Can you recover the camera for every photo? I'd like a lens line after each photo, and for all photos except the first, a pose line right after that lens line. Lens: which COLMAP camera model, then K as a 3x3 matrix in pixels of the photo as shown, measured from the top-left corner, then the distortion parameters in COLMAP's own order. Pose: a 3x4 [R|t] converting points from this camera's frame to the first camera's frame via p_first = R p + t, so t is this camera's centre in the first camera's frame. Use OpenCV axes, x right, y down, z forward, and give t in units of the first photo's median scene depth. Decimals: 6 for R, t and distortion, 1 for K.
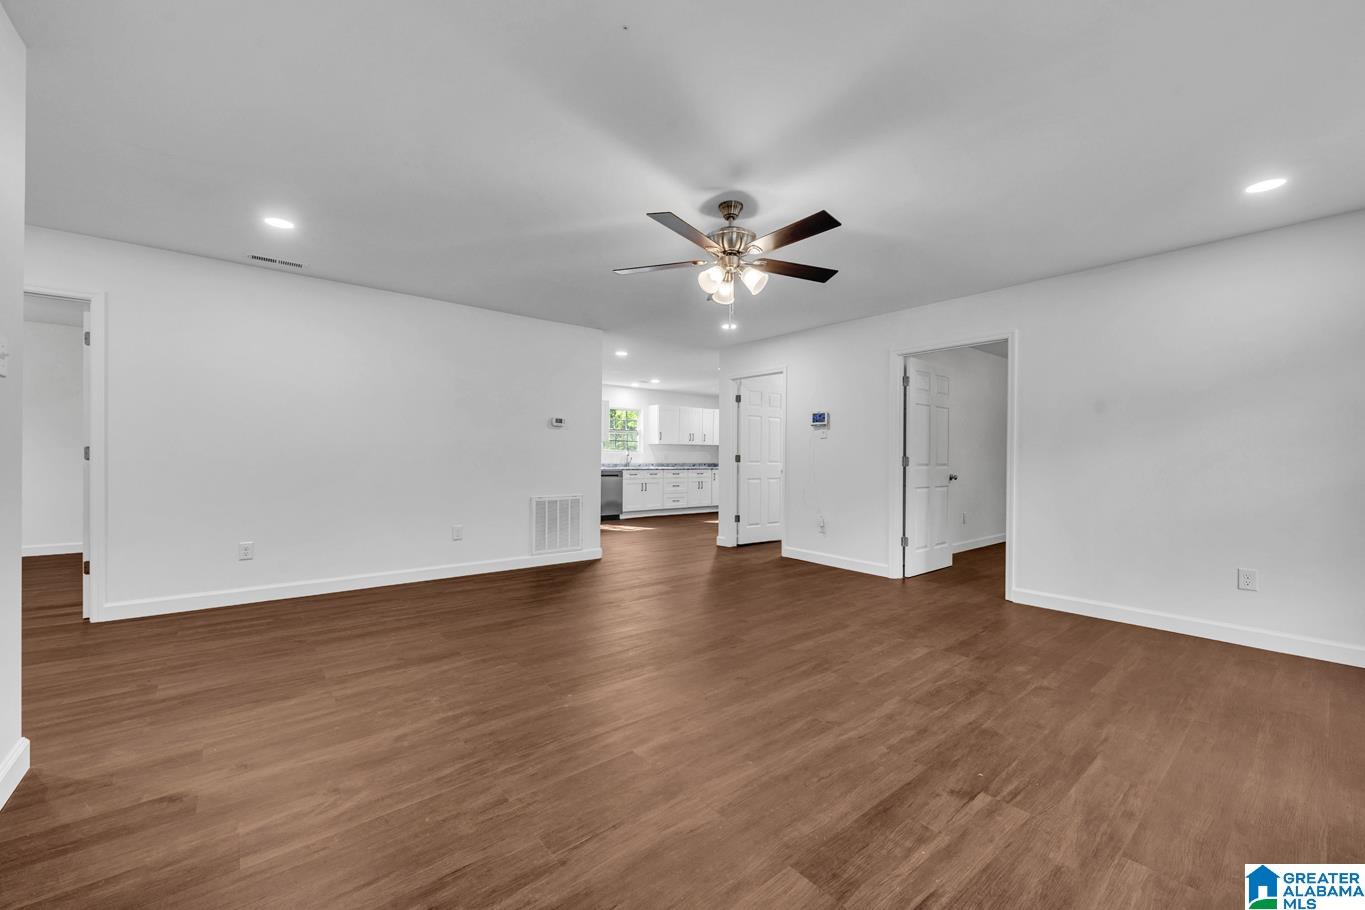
lens RADIAL K [[539.8, 0, 680.7], [0, 539.8, 461.6], [0, 0, 1]] dist [0.000602, -0.000031]
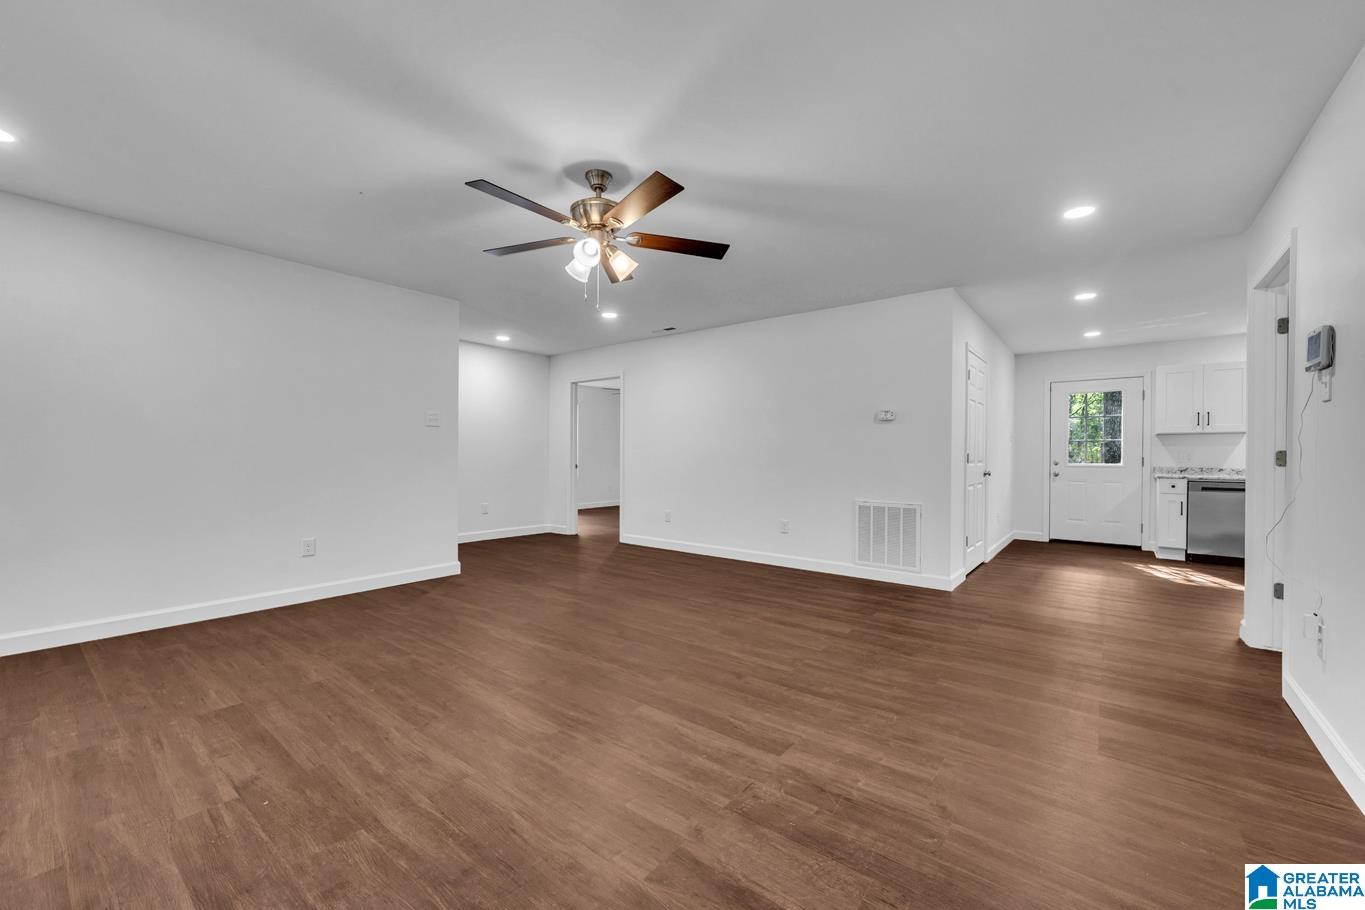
lens RADIAL K [[539.8, 0, 681.4], [0, 539.8, 460.2], [0, 0, 1]] dist [0.000602, -0.000031]
pose [[0.209911, -0.000016, -0.977720, 0.783227], [-0.010241, 0.999945, -0.002215, 0.004146], [0.977667, 0.010477, 0.209899, 0.736004]]
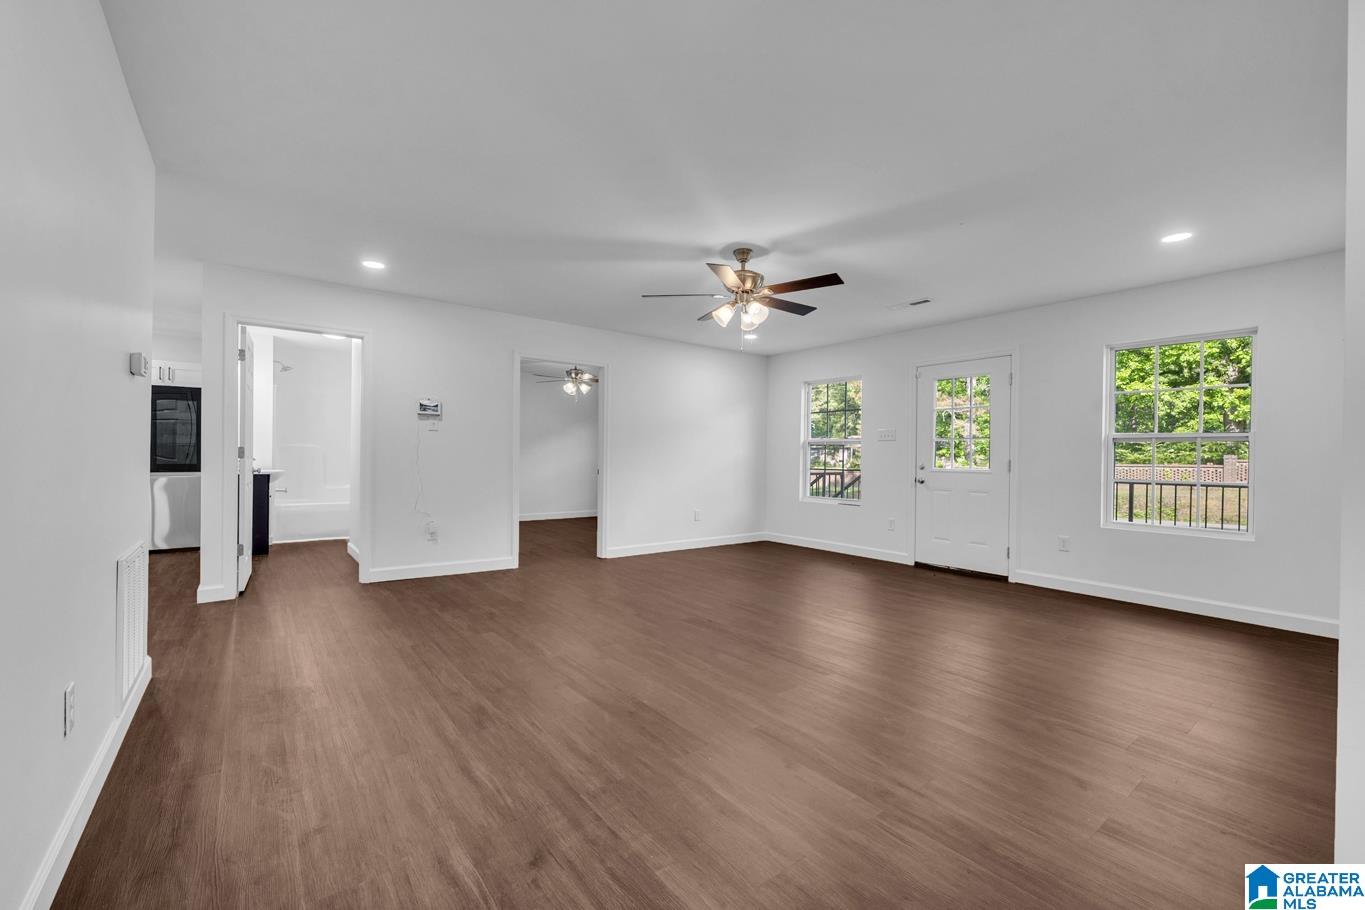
lens RADIAL K [[539.8, 0, 686.1], [0, 539.8, 456.0], [0, 0, 1]] dist [0.000602, -0.000031]
pose [[0.009499, -0.003161, 0.999950, -0.903989], [0.000241, 0.999995, 0.003159, -0.014498], [-0.999955, 0.000211, 0.009500, 0.854916]]
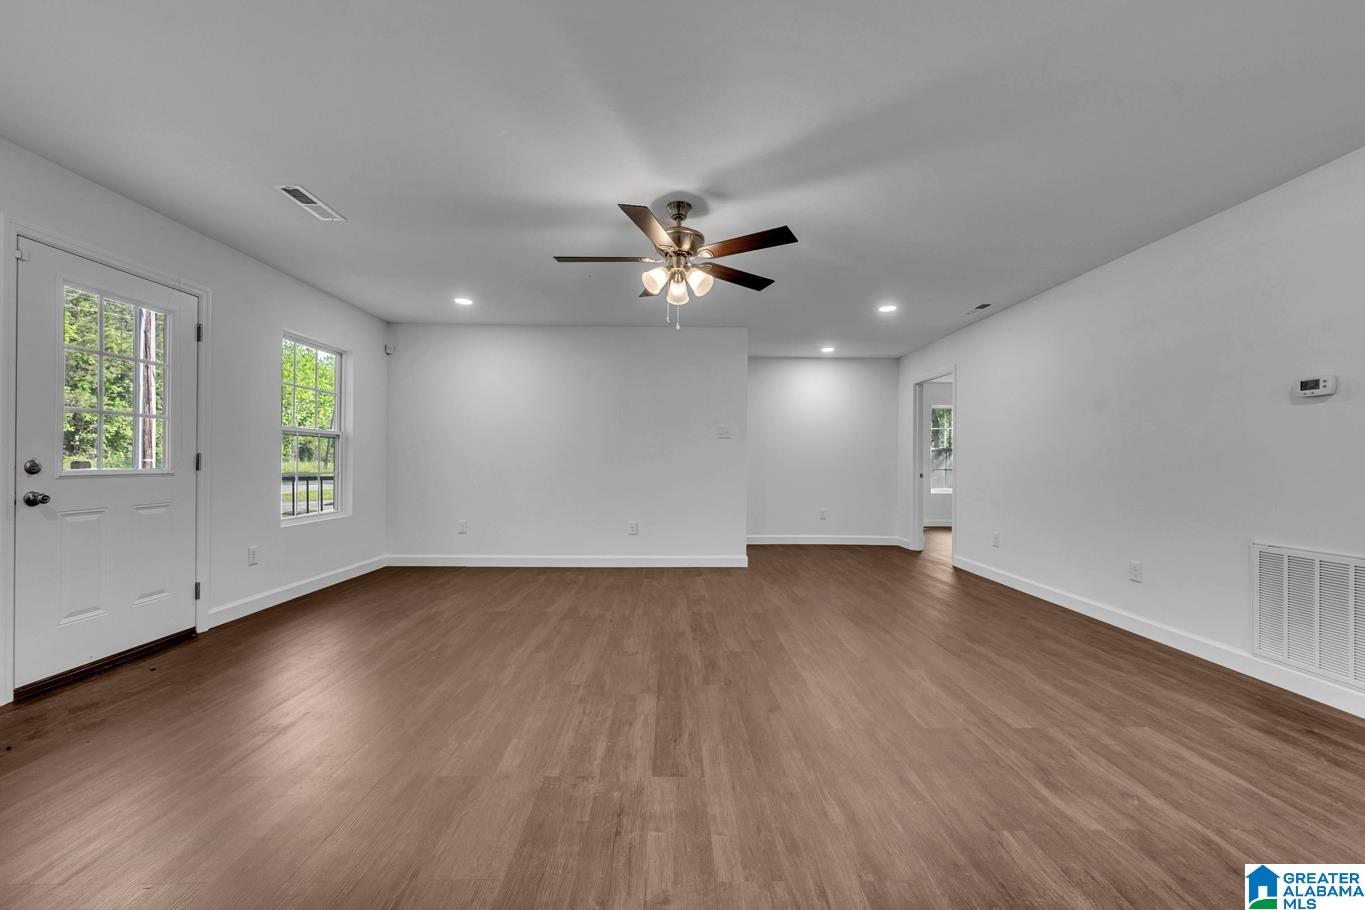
lens RADIAL K [[539.8, 0, 681.1], [0, 539.8, 460.4], [0, 0, 1]] dist [0.000602, -0.000031]
pose [[-0.622875, -0.015673, -0.782164, 0.669223], [-0.018109, 0.999820, -0.005614, 0.001089], [0.782112, 0.010668, -0.623047, 1.261618]]
